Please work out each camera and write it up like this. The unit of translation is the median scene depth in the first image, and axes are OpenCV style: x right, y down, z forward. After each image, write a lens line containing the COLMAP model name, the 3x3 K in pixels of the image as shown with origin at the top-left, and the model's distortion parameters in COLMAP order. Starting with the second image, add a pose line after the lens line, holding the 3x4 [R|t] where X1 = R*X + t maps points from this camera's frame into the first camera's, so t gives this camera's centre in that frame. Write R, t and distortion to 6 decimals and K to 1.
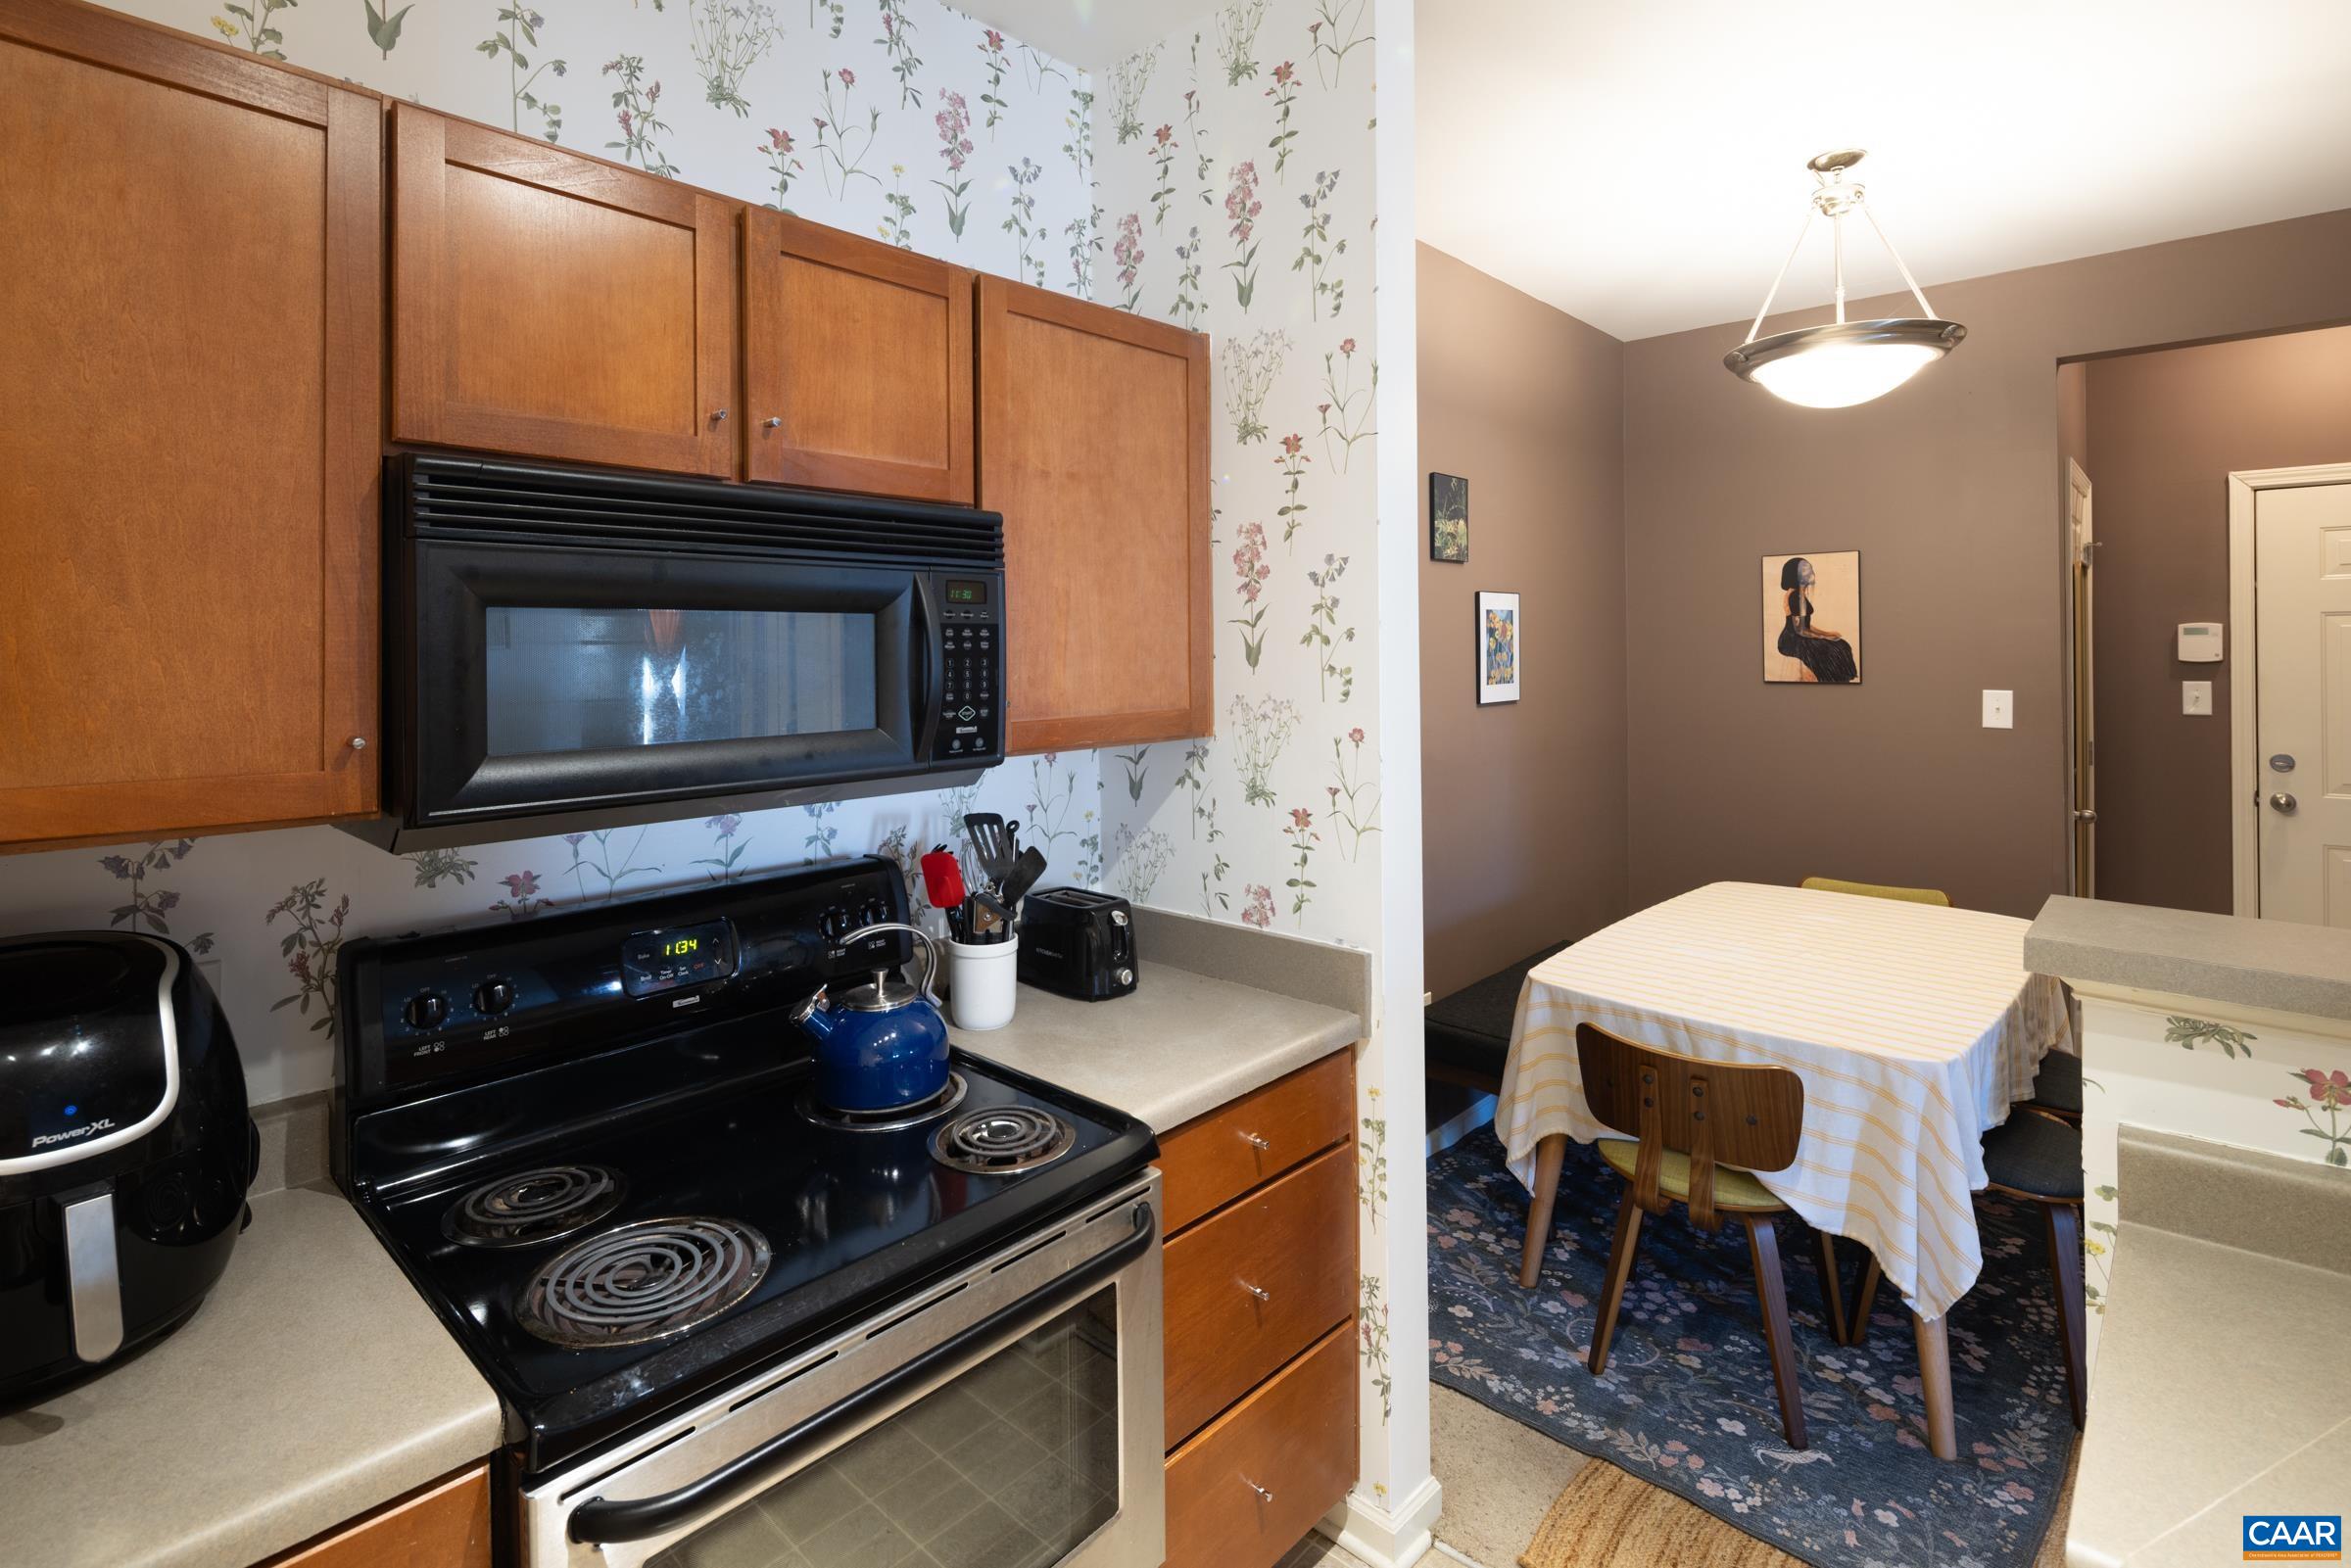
lens RADIAL K [[1121.1, 0, 1161.0], [0, 1121.1, 648.0], [0, 0, 1]] dist [0.003444, -0.005255]
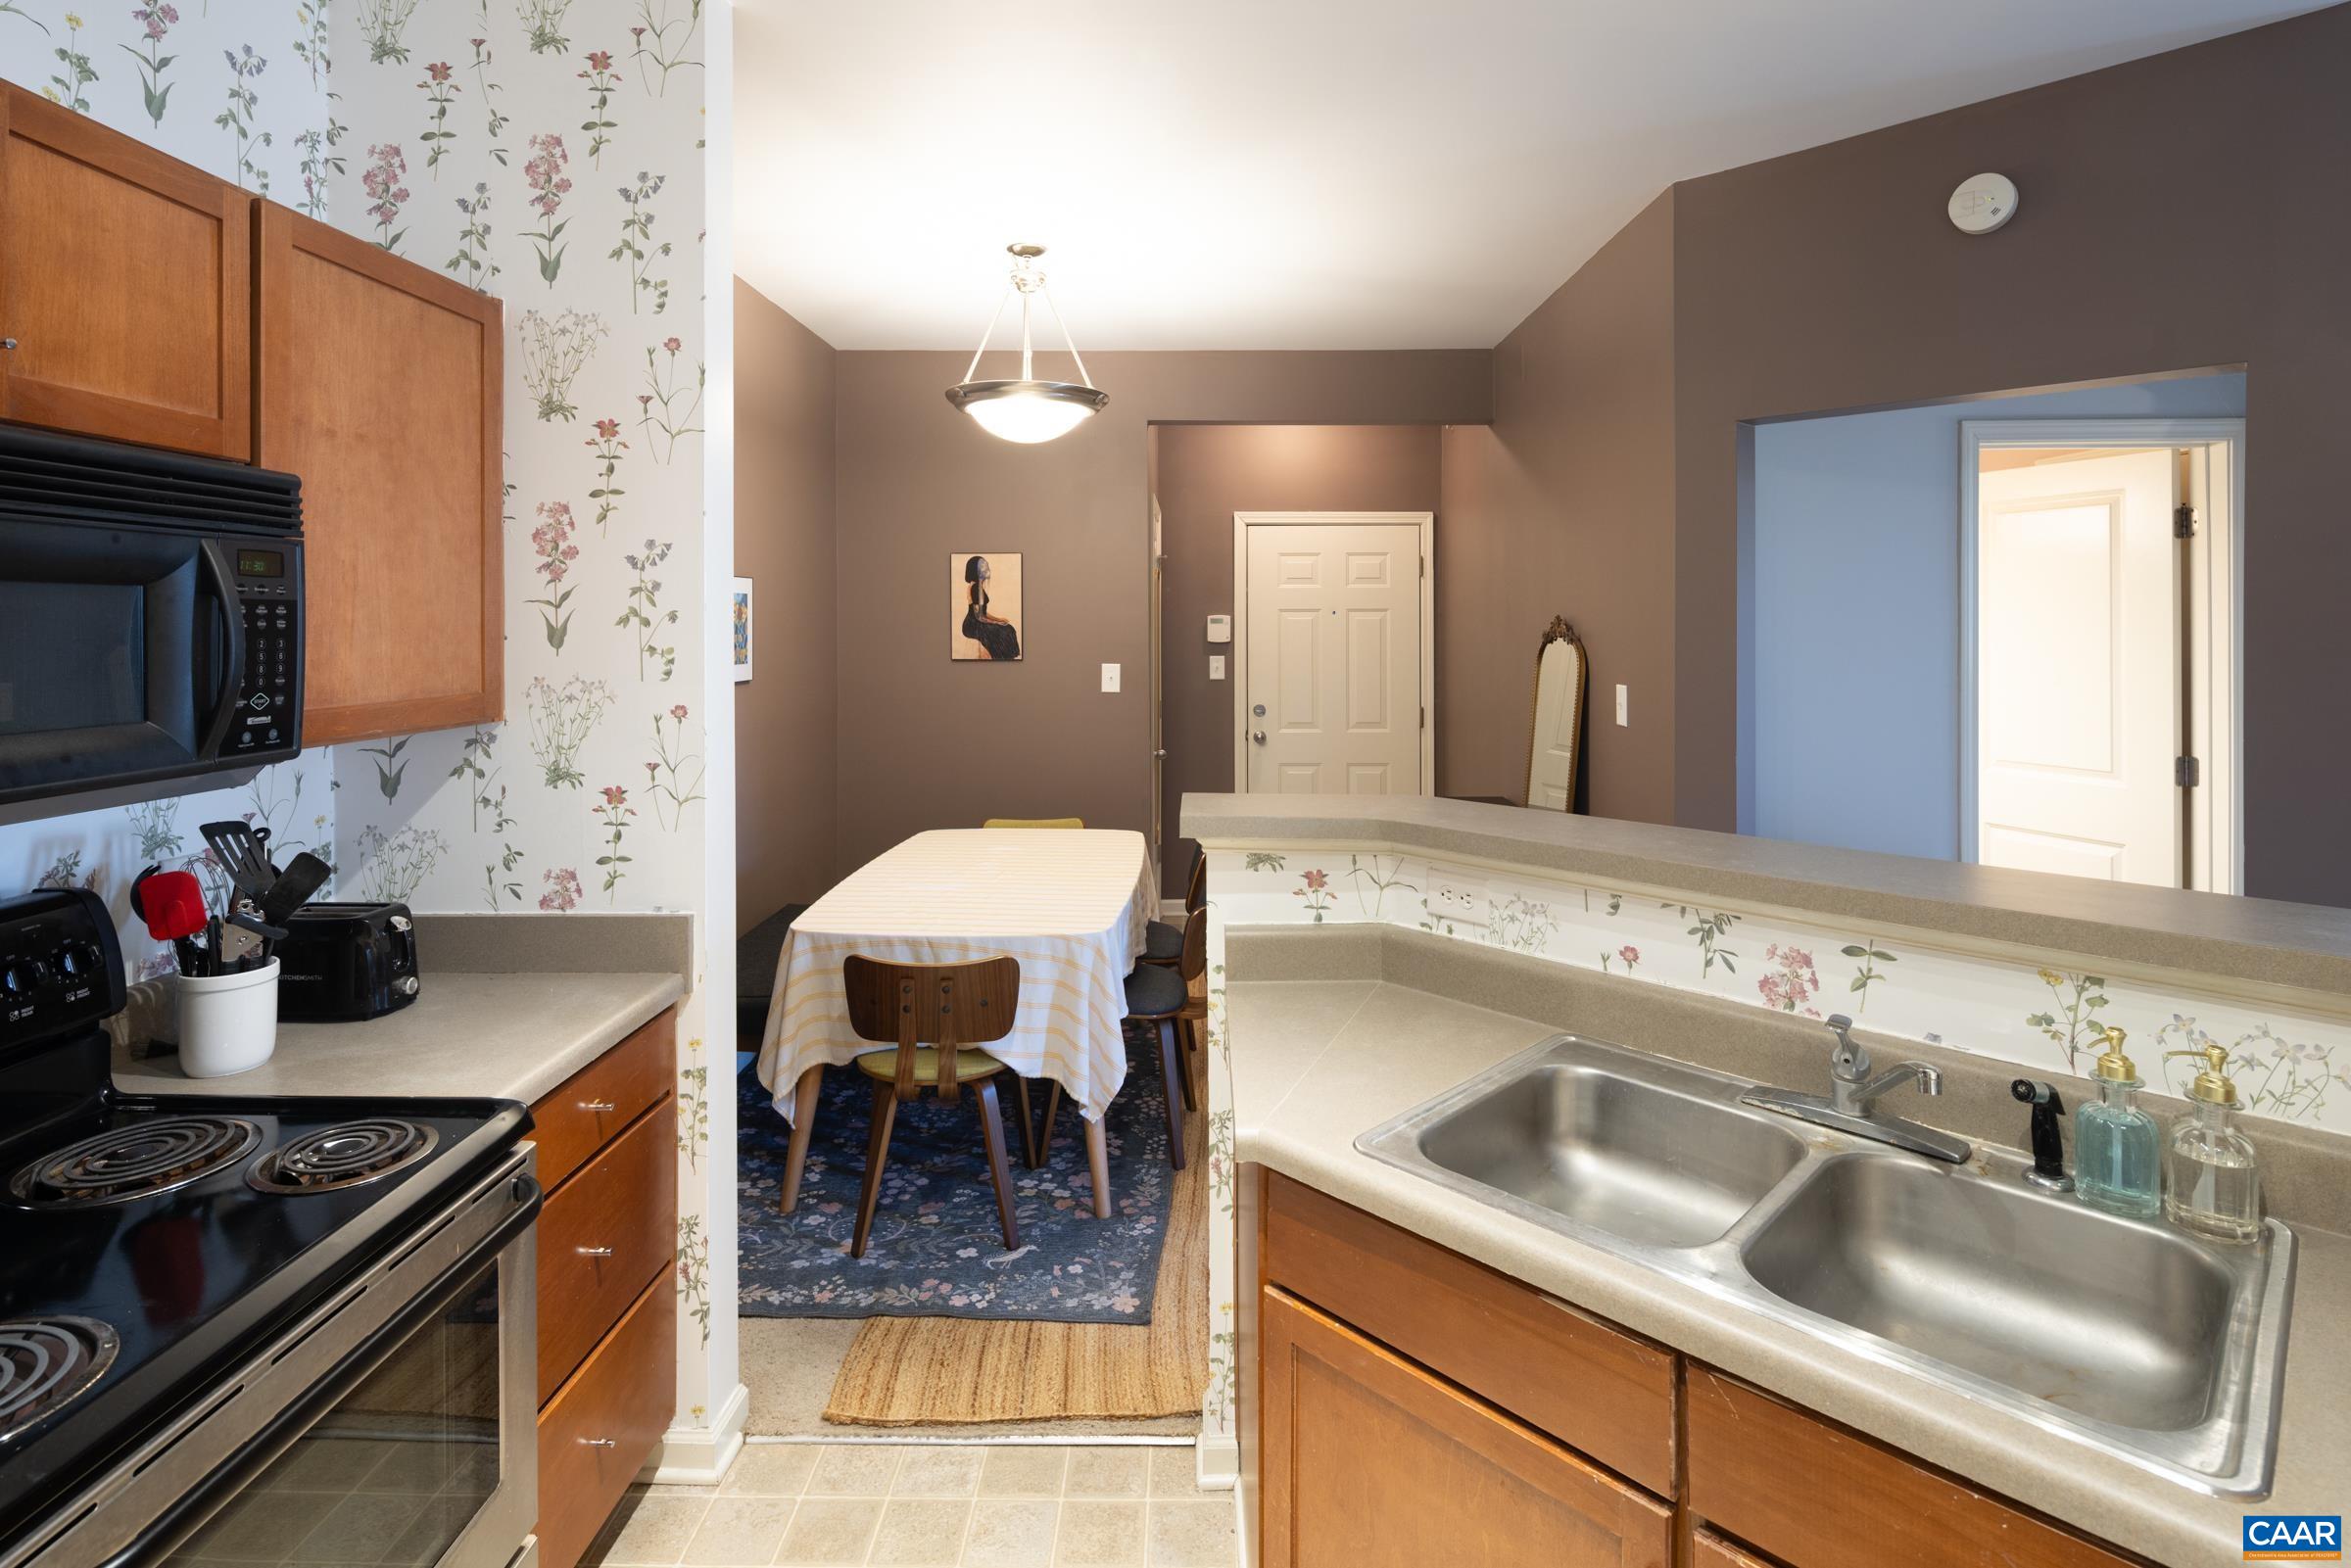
lens RADIAL K [[1150.8, 0, 1183.8], [0, 1150.8, 625.5], [0, 0, 1]] dist [-0.001062, -0.001821]
pose [[0.740515, 0.008219, 0.671990, -0.189029], [-0.005606, 0.999966, -0.006052, 0.000040], [-0.672017, 0.000715, 0.740535, -0.119784]]
